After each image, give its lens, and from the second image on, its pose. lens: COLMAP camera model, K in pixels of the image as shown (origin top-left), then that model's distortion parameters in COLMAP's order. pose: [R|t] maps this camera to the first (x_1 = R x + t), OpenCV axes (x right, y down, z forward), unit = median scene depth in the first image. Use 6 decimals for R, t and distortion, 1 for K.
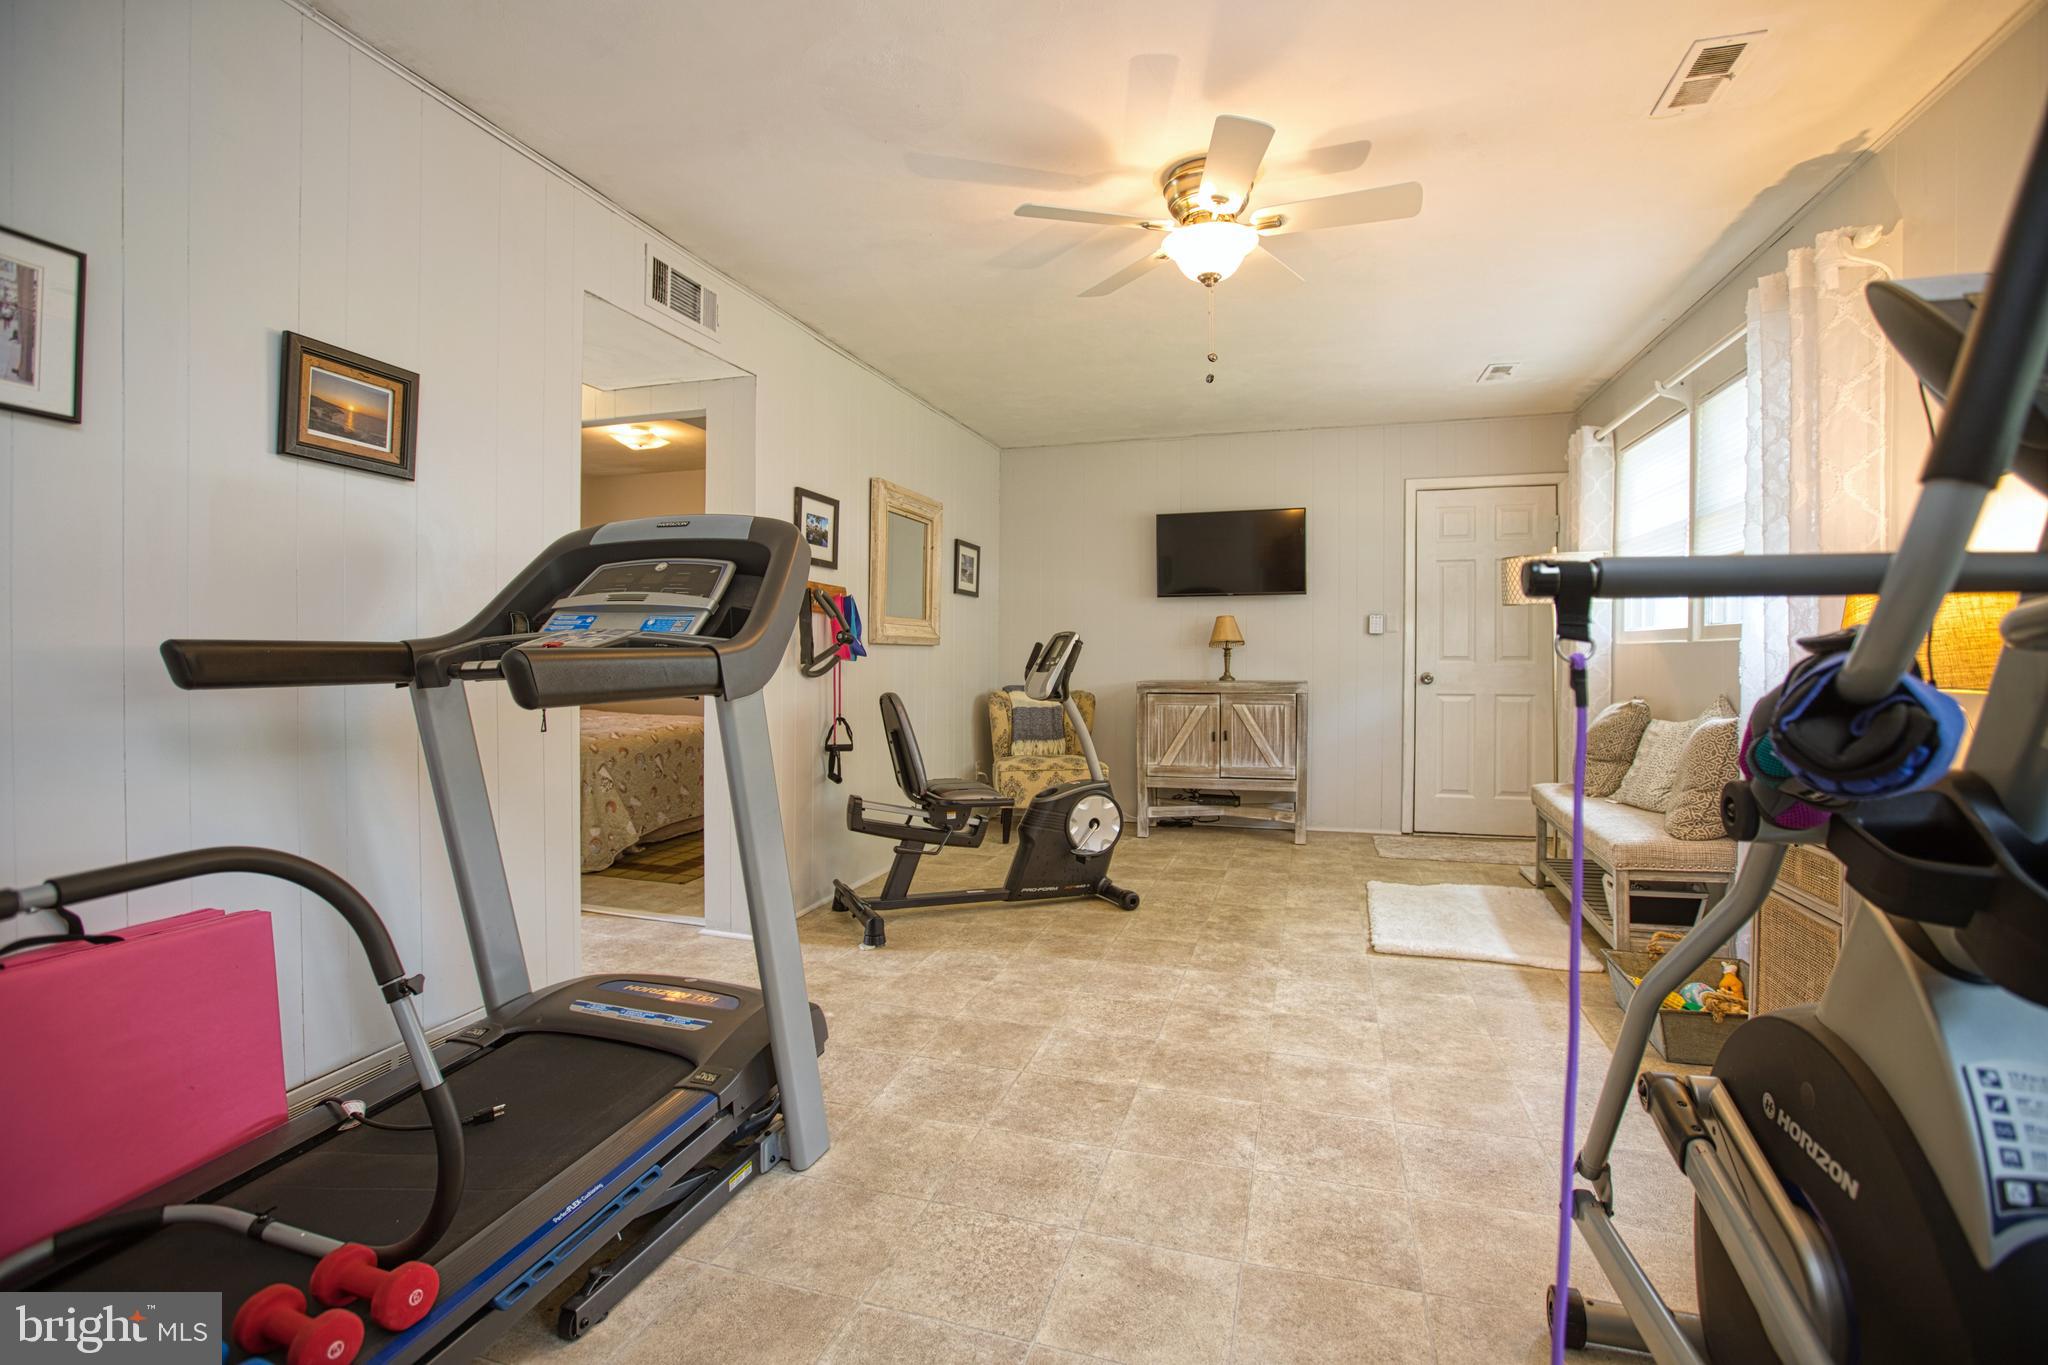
lens RADIAL K [[918.7, 0, 1014.7], [0, 918.7, 670.2], [0, 0, 1]] dist [-0.043098, 0.011776]
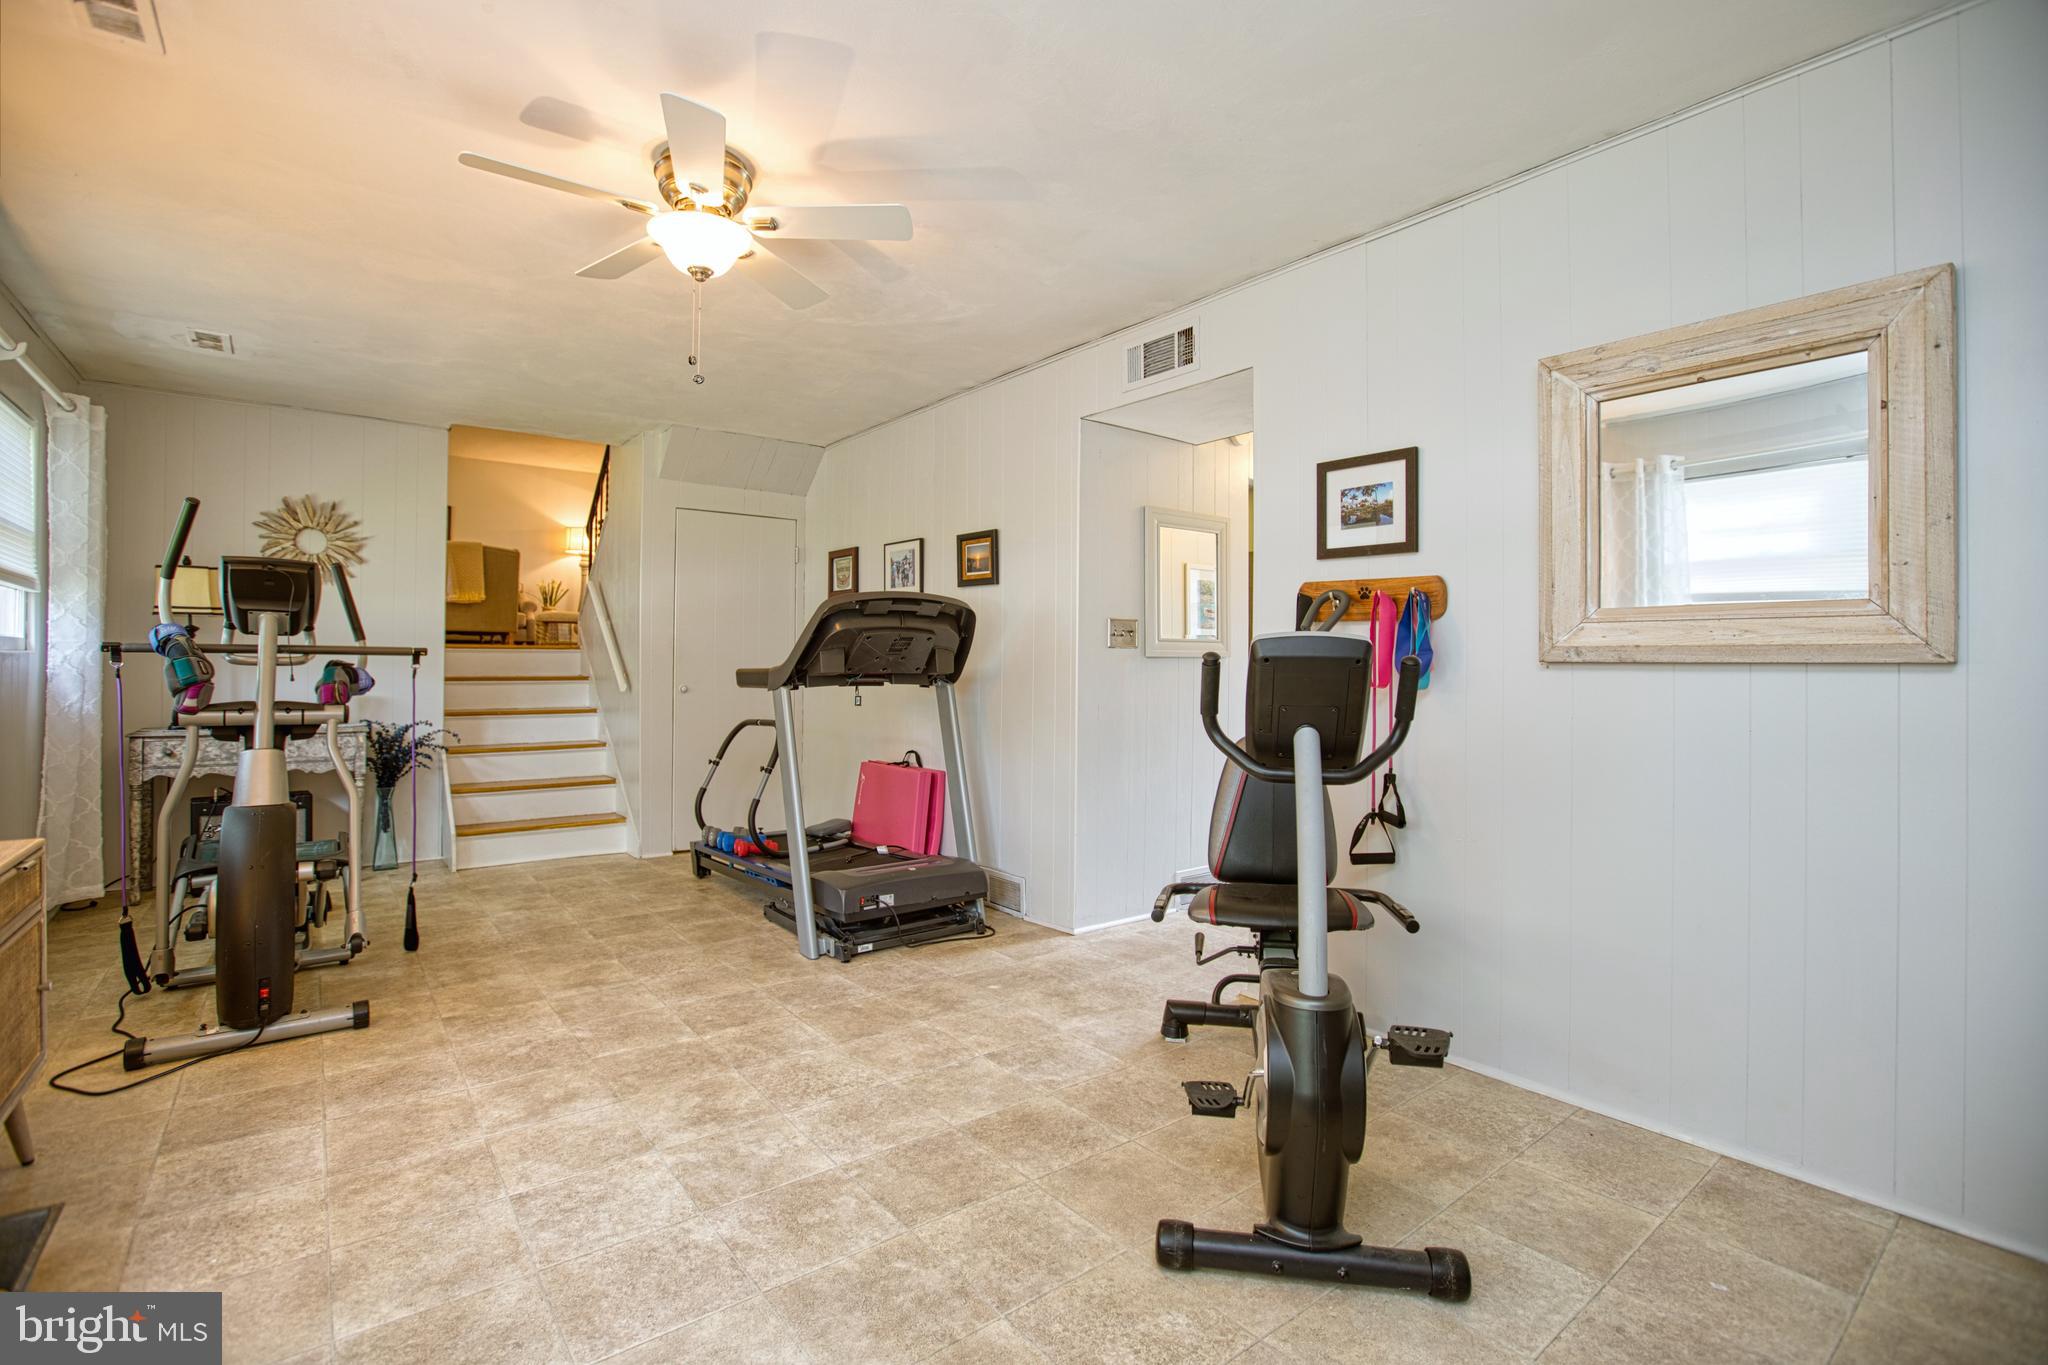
lens RADIAL K [[918.7, 0, 1026.8], [0, 918.7, 671.4], [0, 0, 1]] dist [-0.043098, 0.011776]
pose [[-0.550053, -0.006353, -0.835106, 0.750384], [-0.025337, 0.999638, 0.009084, -0.032837], [0.834745, 0.026156, -0.550015, 1.679996]]
